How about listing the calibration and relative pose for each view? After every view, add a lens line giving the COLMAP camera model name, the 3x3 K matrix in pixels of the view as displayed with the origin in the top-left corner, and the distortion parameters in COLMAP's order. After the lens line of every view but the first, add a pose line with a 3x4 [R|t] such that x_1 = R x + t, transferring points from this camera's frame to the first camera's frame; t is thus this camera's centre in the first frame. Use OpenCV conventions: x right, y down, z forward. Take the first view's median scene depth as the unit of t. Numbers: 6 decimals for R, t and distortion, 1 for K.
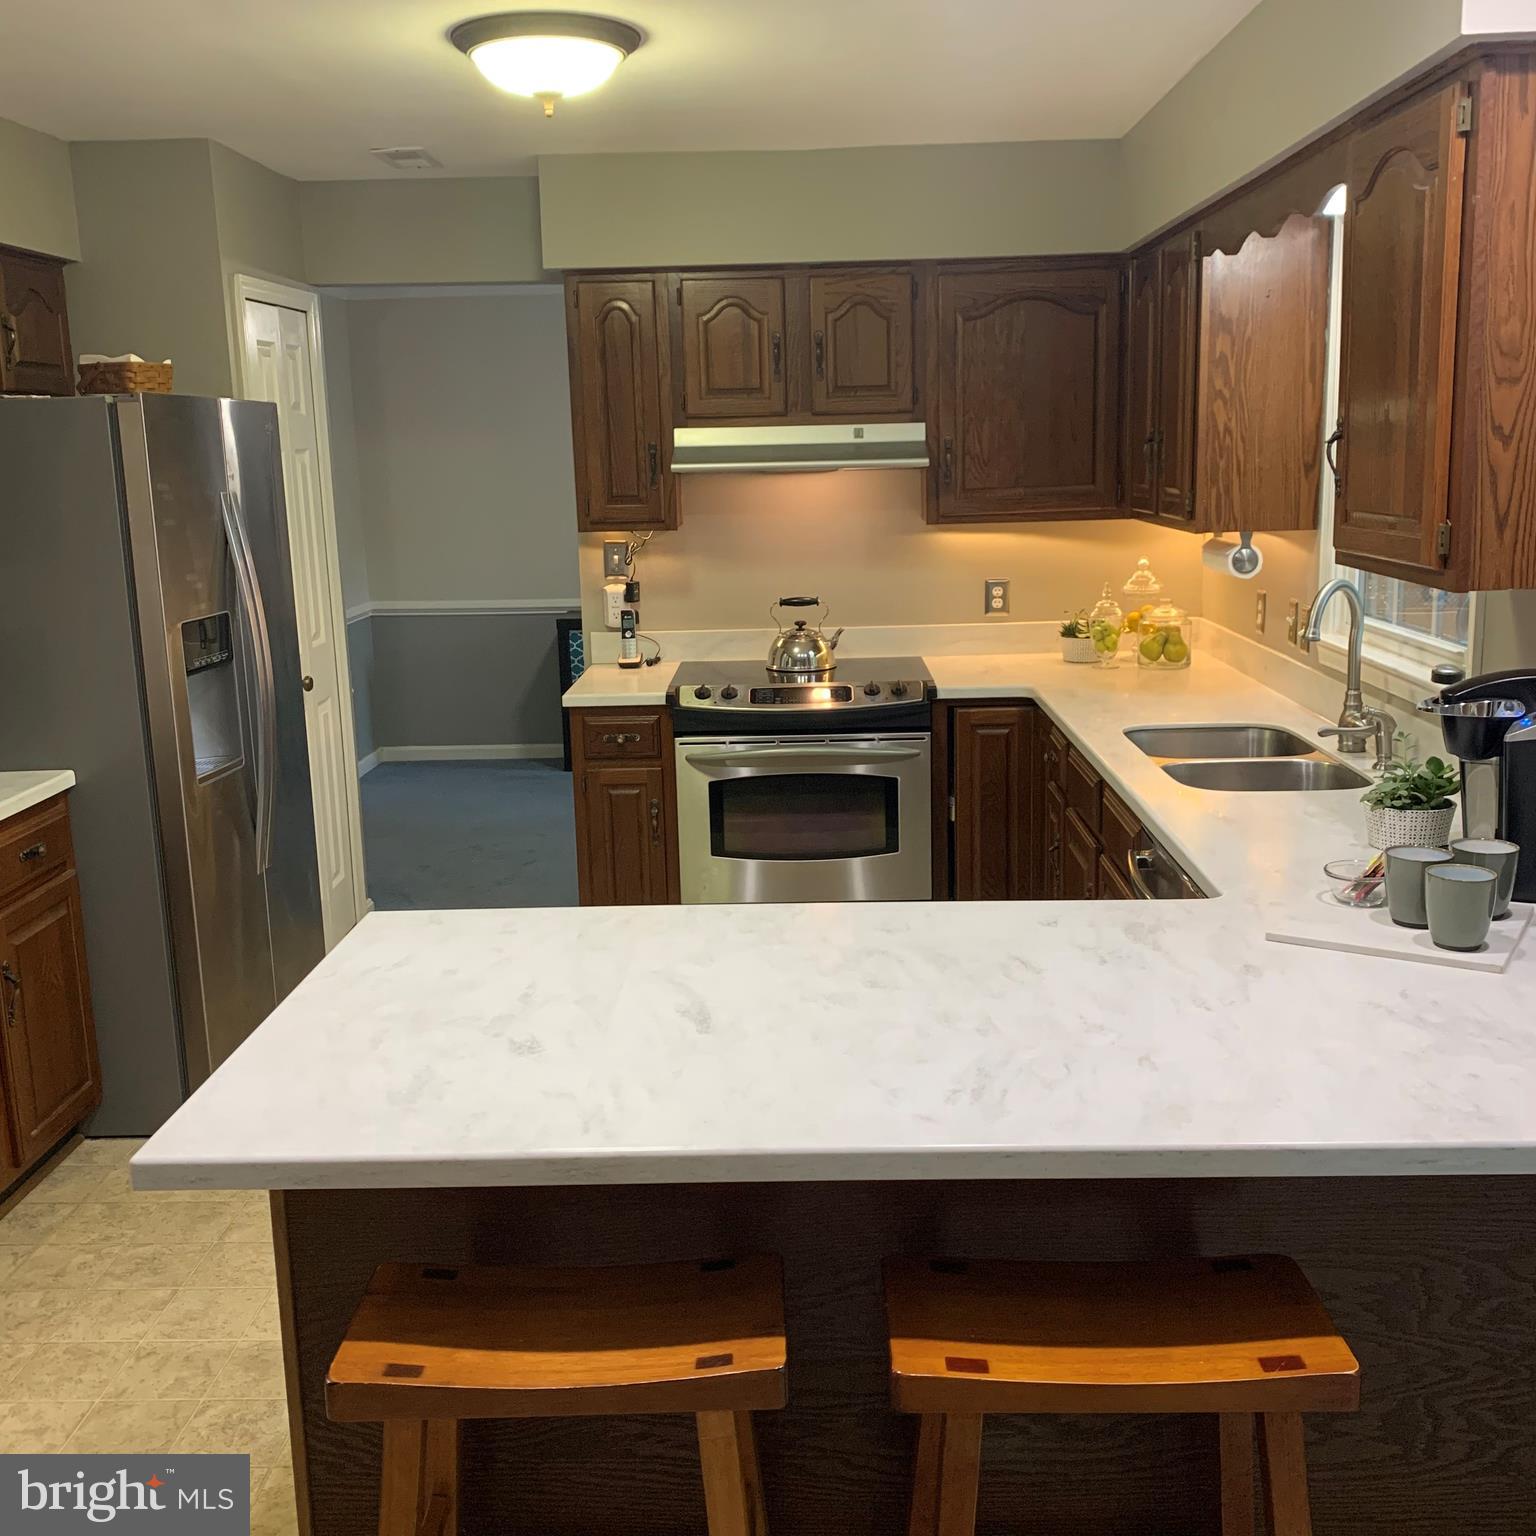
lens RADIAL K [[1608.4, 0, 740.2], [0, 1608.4, 743.6], [0, 0, 1]] dist [0.217043, -0.622520]
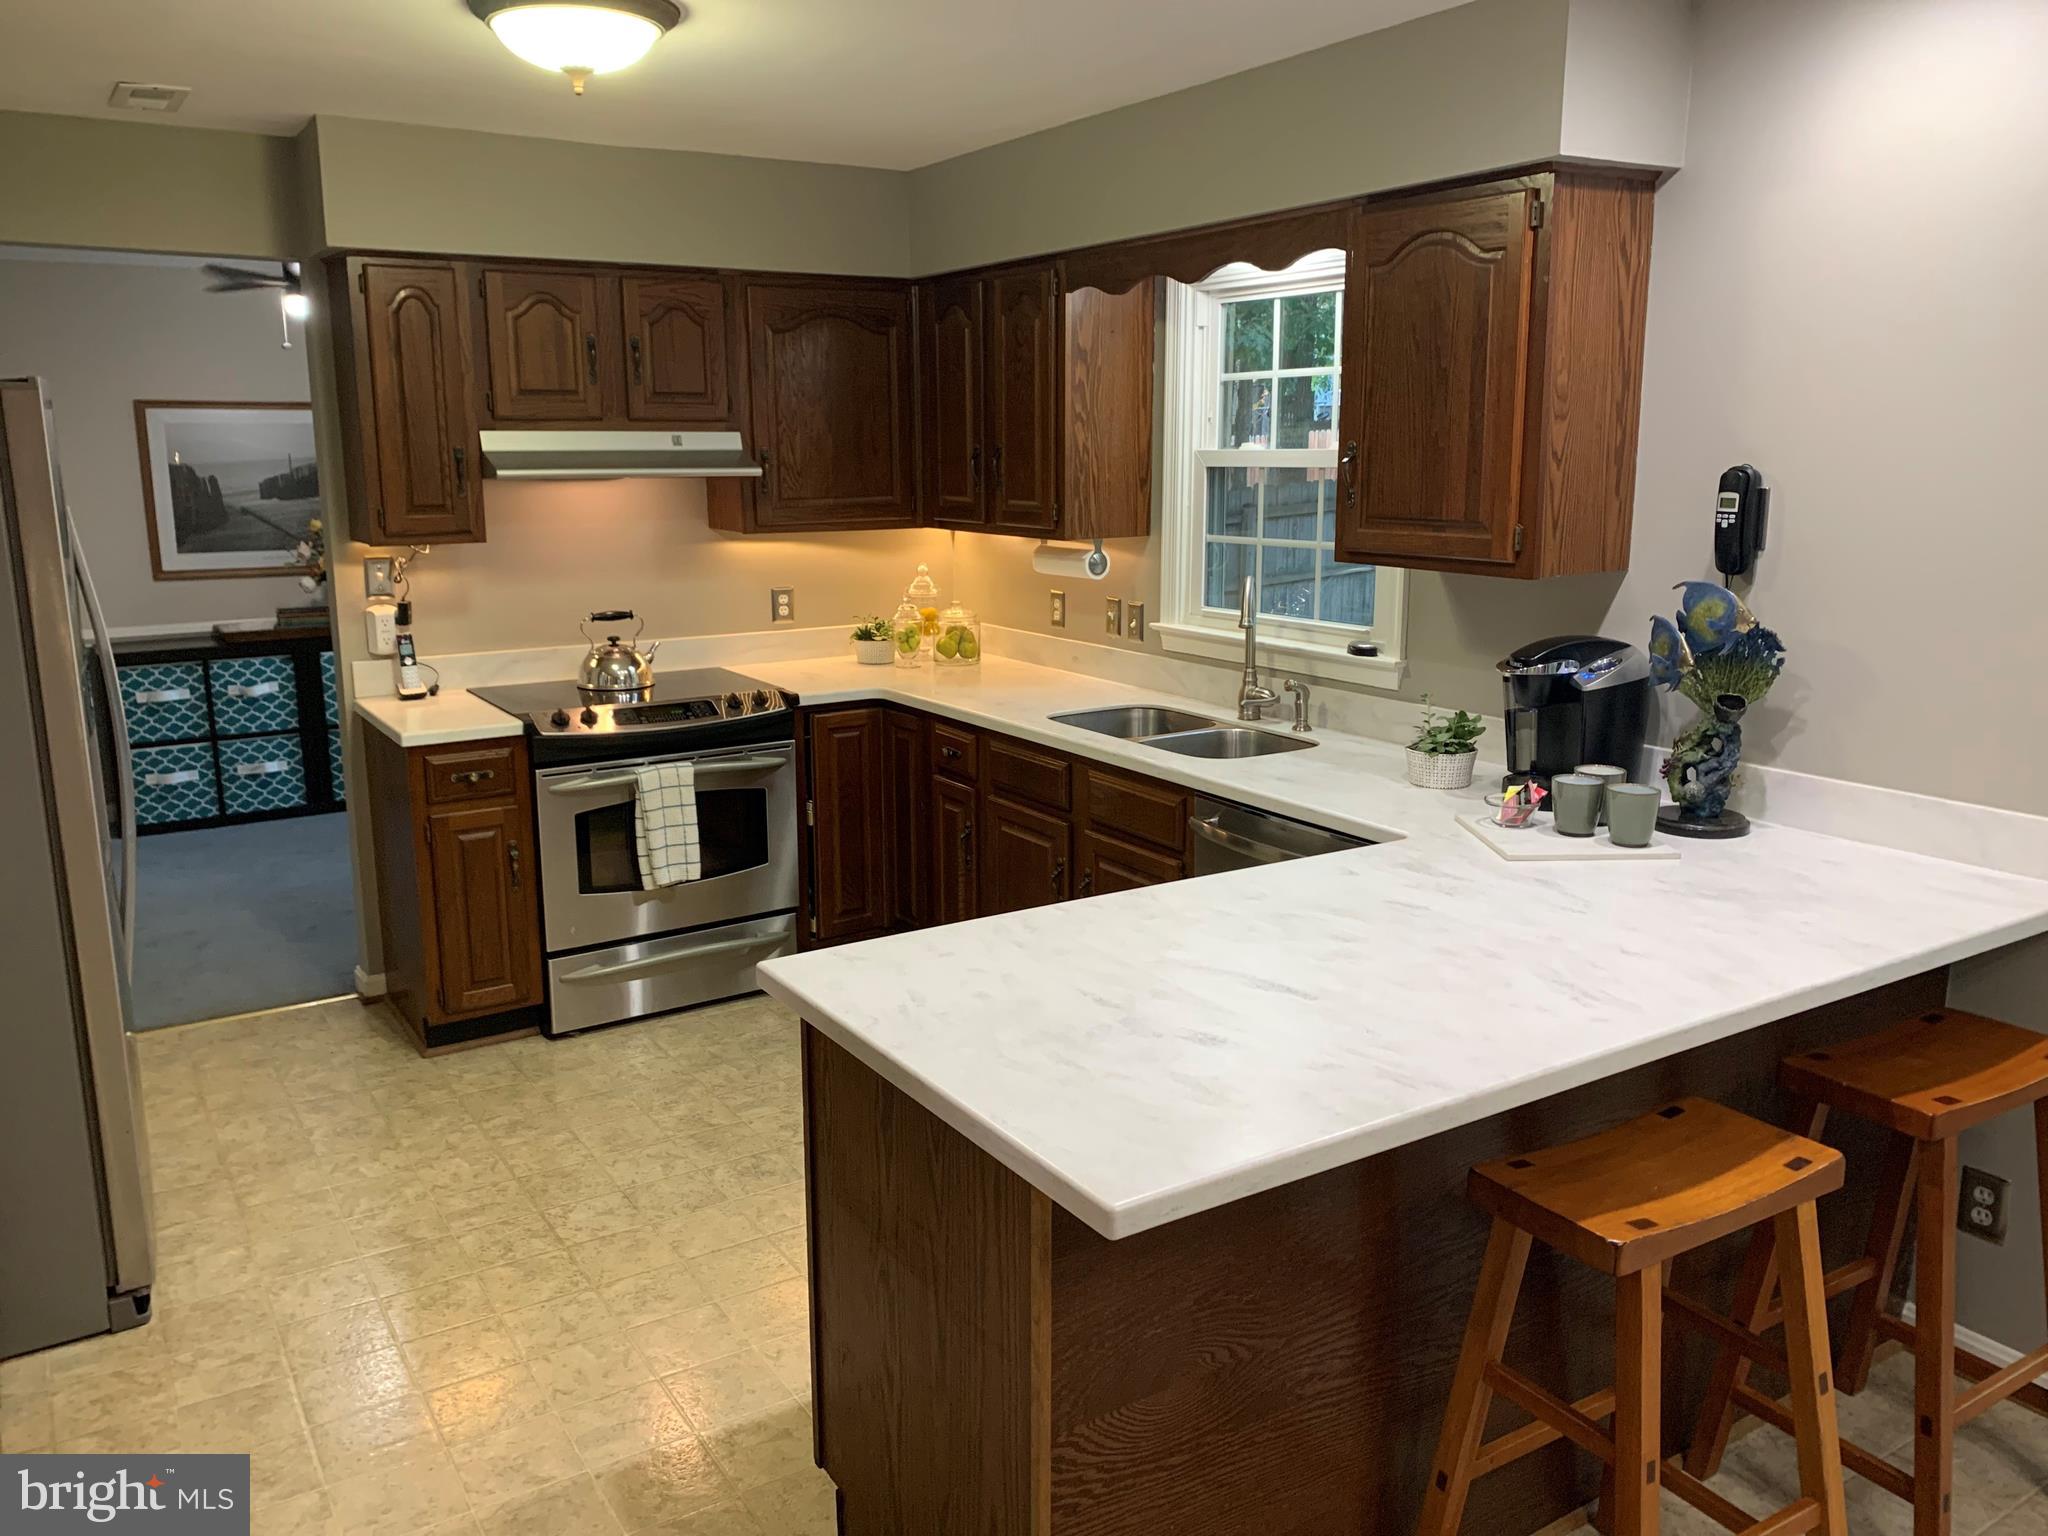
lens RADIAL K [[1616.1, 0, 1024.0], [0, 1616.1, 768.0], [0, 0, 1]] dist [0.079563, -0.212029]
pose [[0.824927, -0.094473, 0.557288, -0.321360], [0.088653, 0.995356, 0.037508, -0.014492], [-0.558244, 0.018464, 0.829471, 0.081207]]
